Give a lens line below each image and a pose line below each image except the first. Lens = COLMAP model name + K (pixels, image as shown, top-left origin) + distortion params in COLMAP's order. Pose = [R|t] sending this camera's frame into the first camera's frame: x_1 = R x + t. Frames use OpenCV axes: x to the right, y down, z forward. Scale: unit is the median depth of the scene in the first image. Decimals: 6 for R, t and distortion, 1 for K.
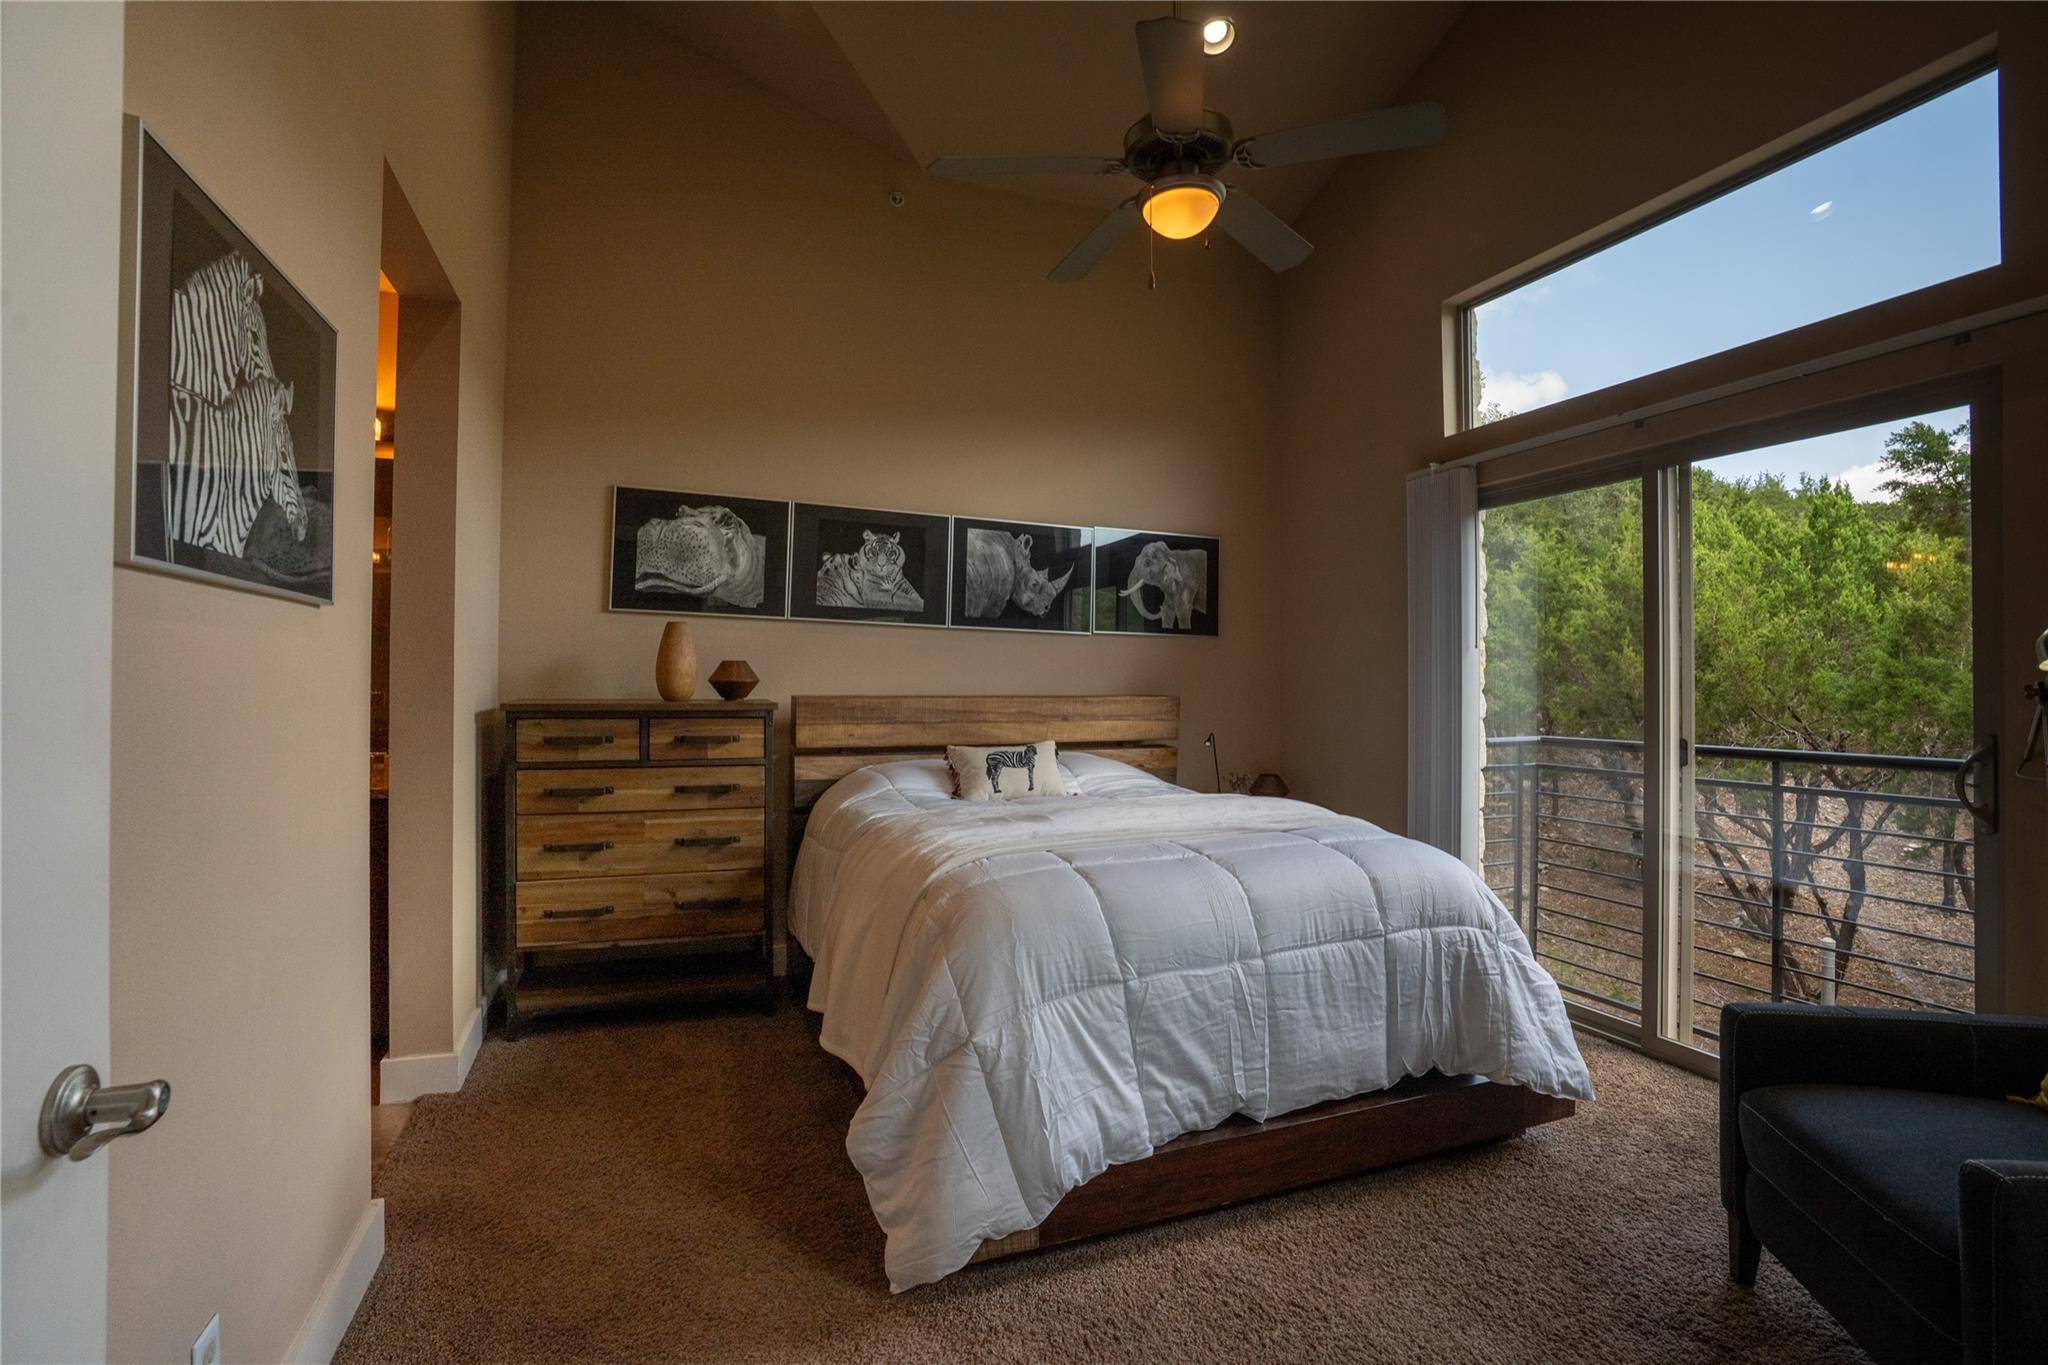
lens RADIAL K [[986.2, 0, 1024.0], [0, 986.2, 682.5], [0, 0, 1]] dist [-0.089878, 0.056508]
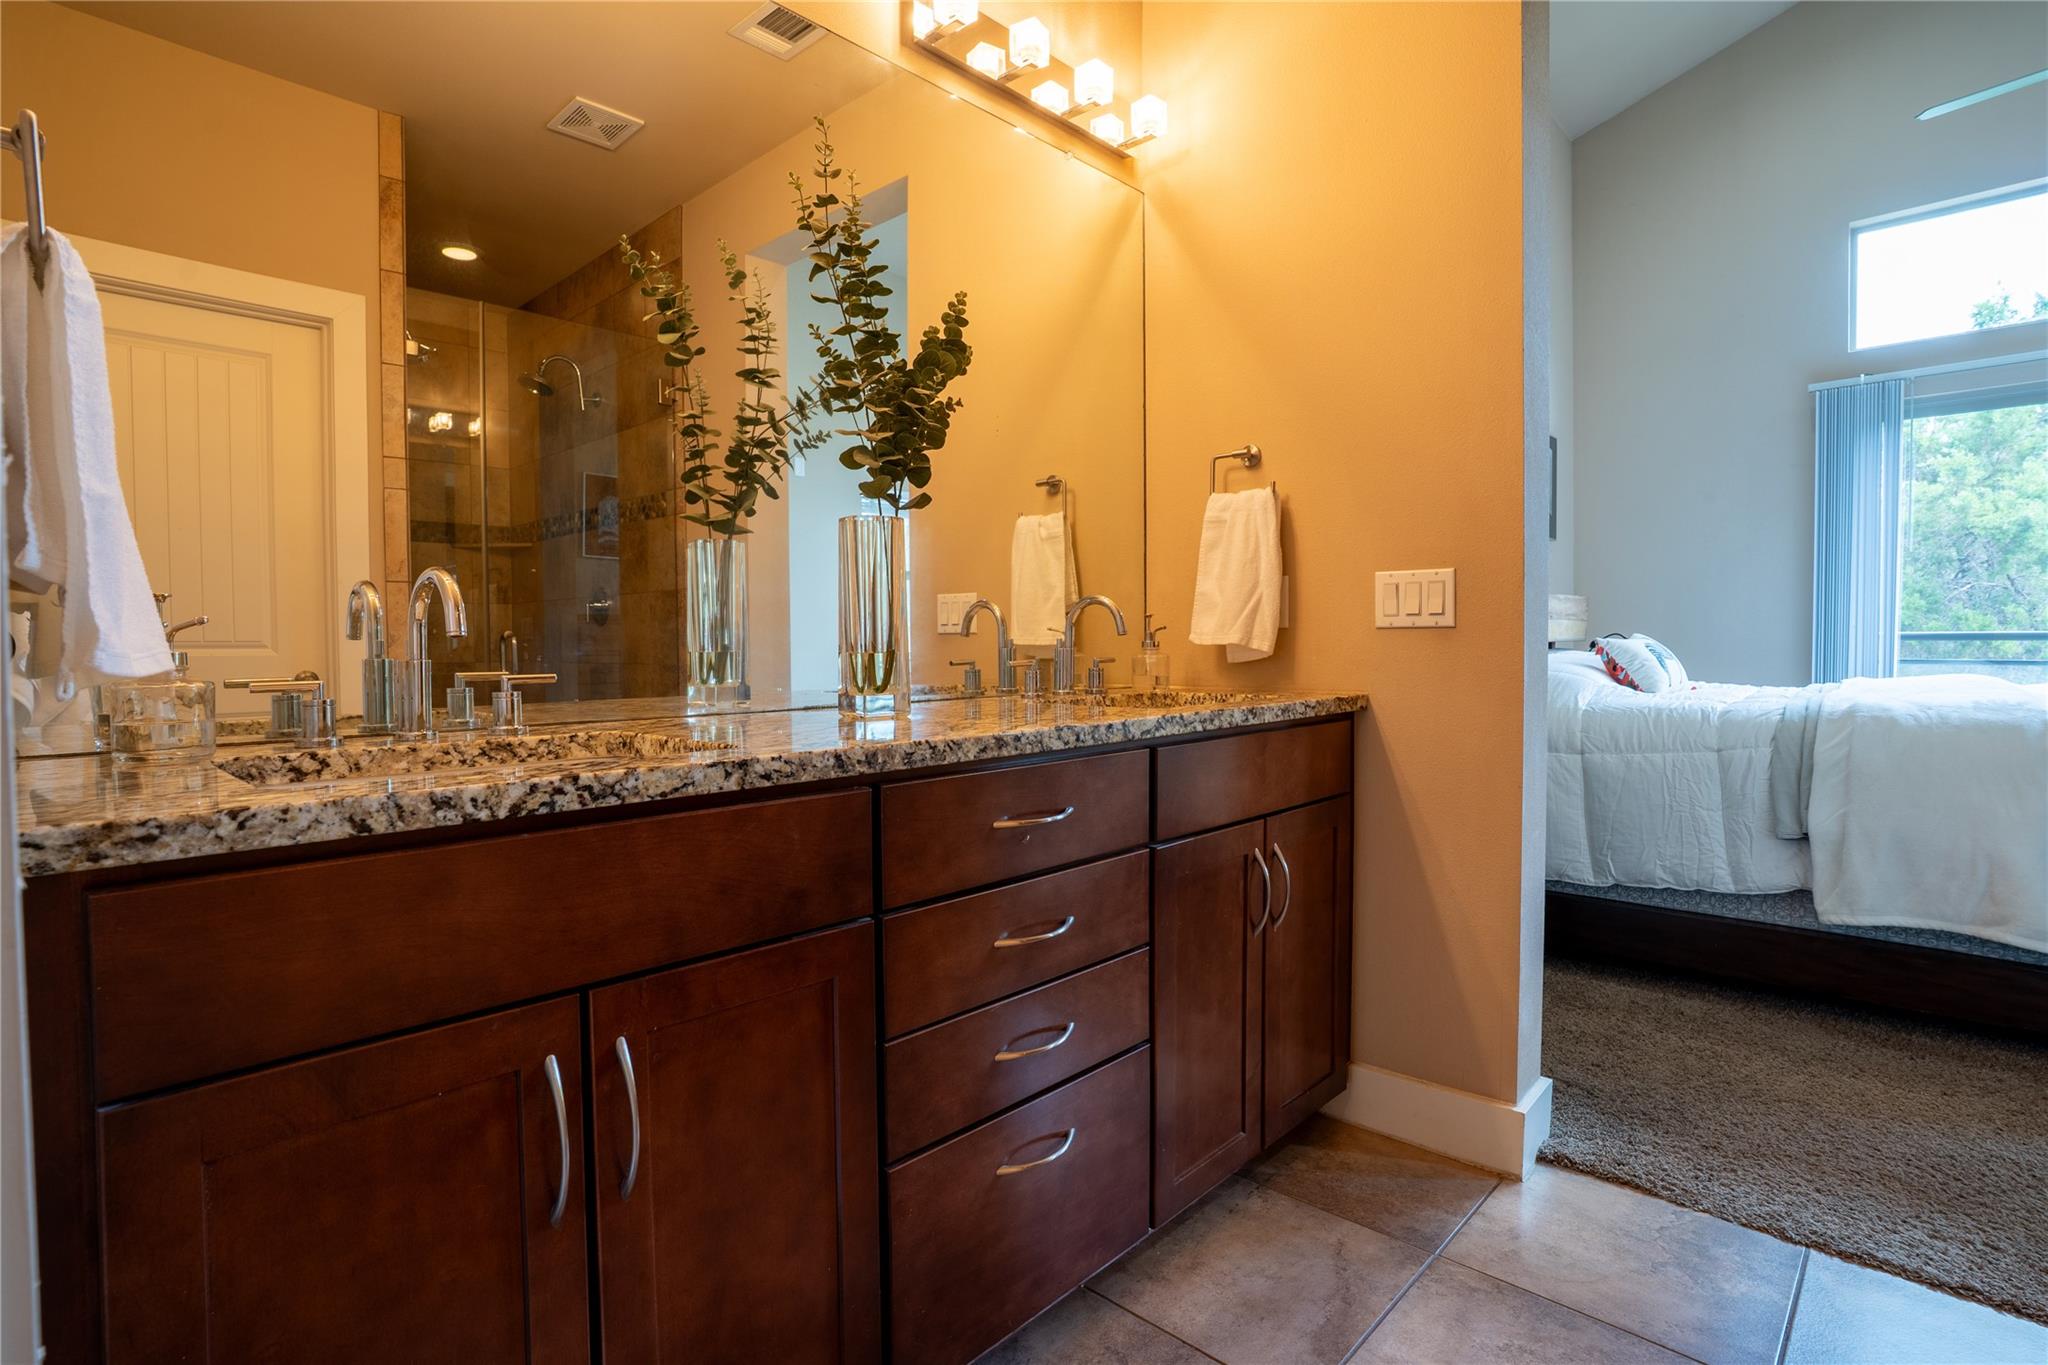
lens RADIAL K [[1043.4, 0, 1010.7], [0, 1043.4, 685.6], [0, 0, 1]] dist [-0.065112, 0.034562]
pose [[0.897257, -0.027081, 0.440677, -0.908820], [0.007447, 0.998903, 0.046222, 0.058146], [-0.441446, -0.038191, 0.896475, 0.393857]]
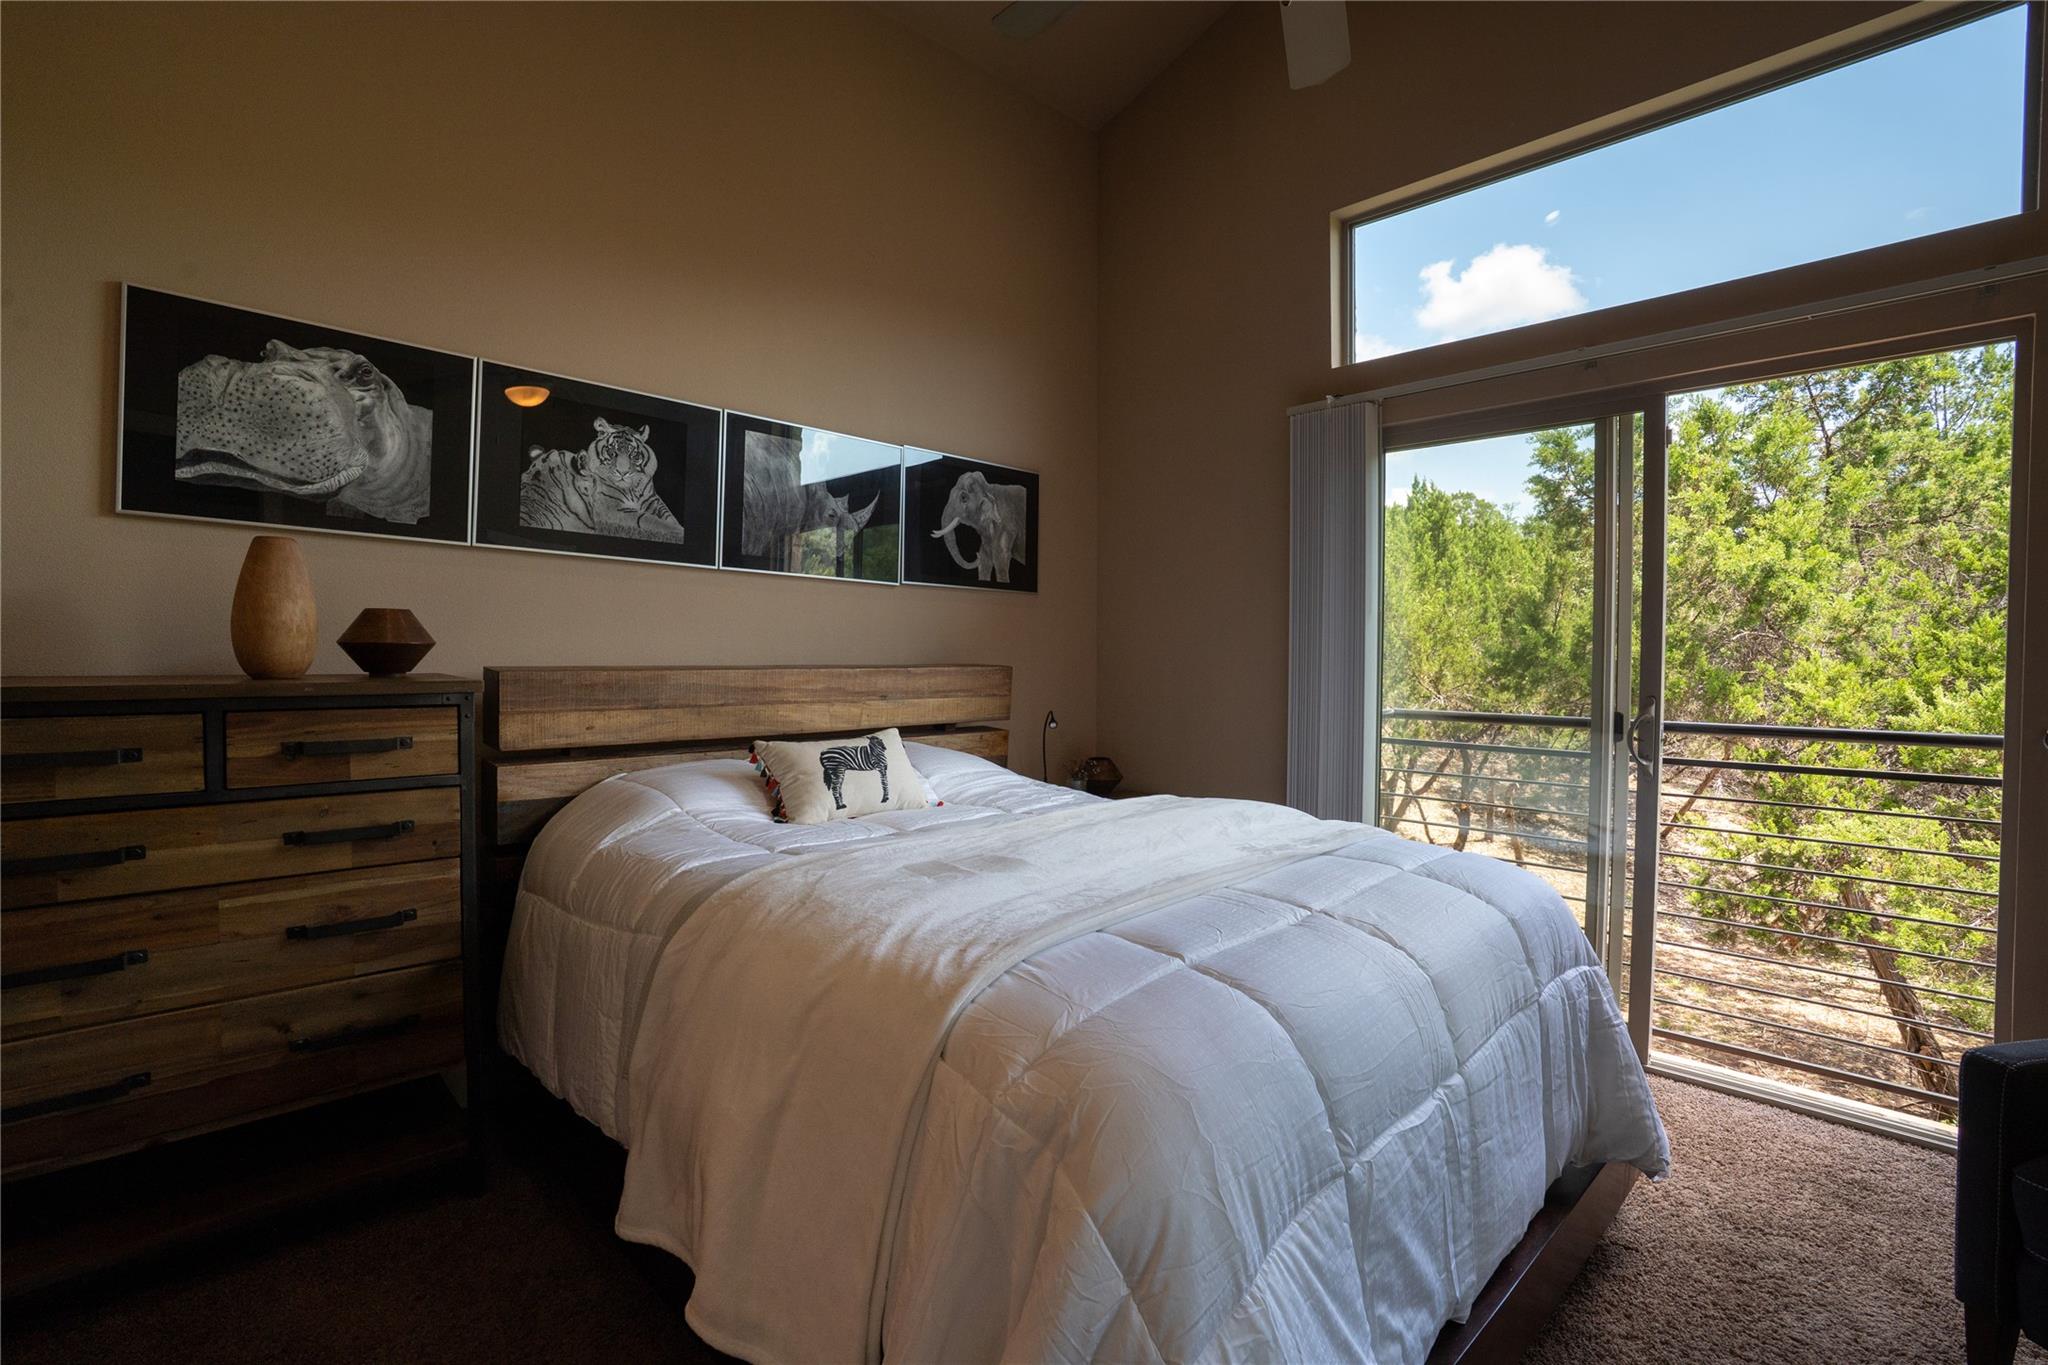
lens RADIAL K [[971.9, 0, 1022.5], [0, 971.9, 675.1], [0, 0, 1]] dist [-0.059609, 0.026760]
pose [[0.923404, -0.005413, 0.383791, -0.156194], [-0.005573, 0.999606, 0.027509, -0.000249], [-0.383789, -0.027541, 0.923010, 0.306671]]
